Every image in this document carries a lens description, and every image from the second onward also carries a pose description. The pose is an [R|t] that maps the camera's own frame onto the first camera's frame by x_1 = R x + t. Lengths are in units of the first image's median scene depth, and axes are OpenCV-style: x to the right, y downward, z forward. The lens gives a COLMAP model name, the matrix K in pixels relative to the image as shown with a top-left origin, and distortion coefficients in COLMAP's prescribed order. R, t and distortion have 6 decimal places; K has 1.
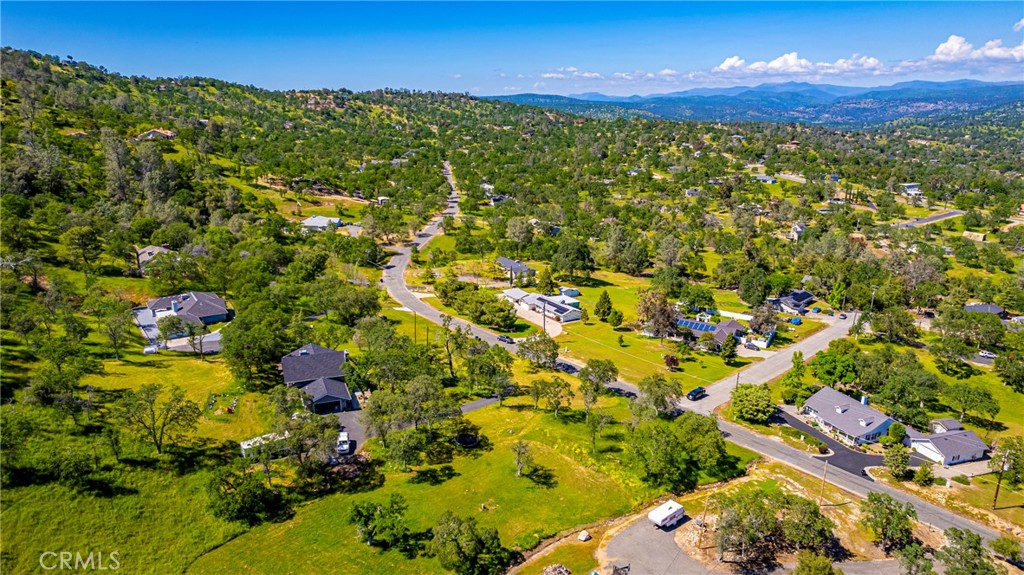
lens RADIAL K [[658.5, 0, 504.8], [0, 658.5, 289.7], [0, 0, 1]] dist [-0.071940, 0.076842]
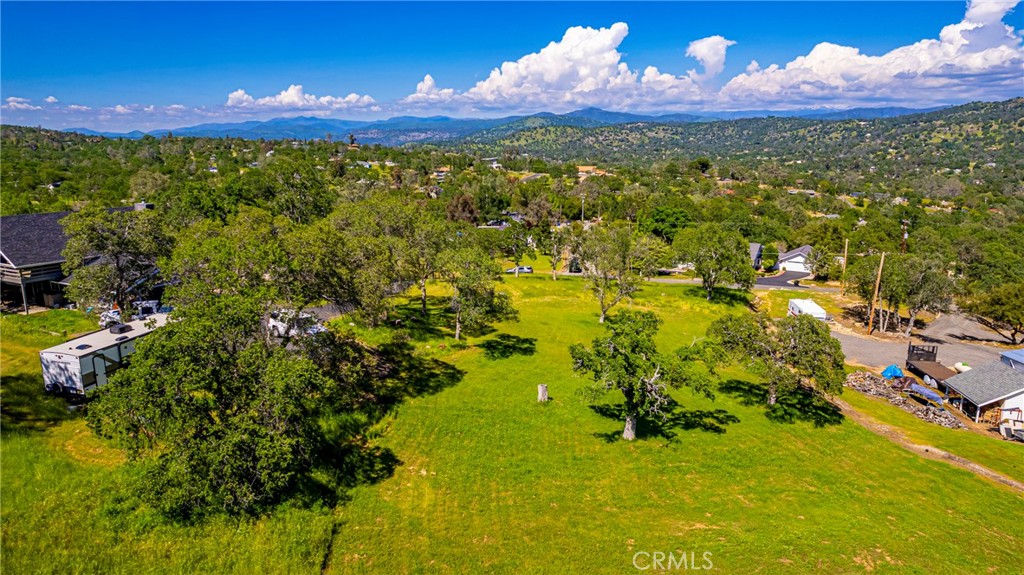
lens RADIAL K [[658.5, 0, 516.1], [0, 658.5, 293.0], [0, 0, 1]] dist [-0.071940, 0.076842]
pose [[0.759968, -0.153456, 0.631585, -0.152710], [0.181700, 0.983146, 0.020239, 0.087087], [-0.624046, 0.099378, 0.775042, 0.223712]]
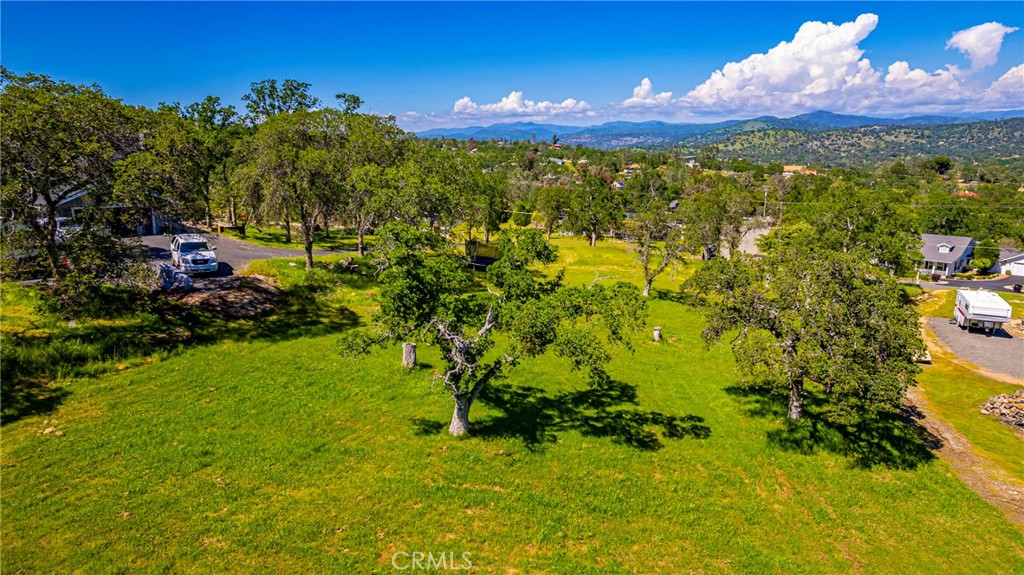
lens RADIAL K [[658.5, 0, 508.9], [0, 658.5, 298.4], [0, 0, 1]] dist [-0.071940, 0.076842]
pose [[0.927388, -0.091729, 0.362680, -0.083559], [0.108200, 0.993807, -0.025317, 0.107811], [-0.358111, 0.062721, 0.931570, 0.237771]]
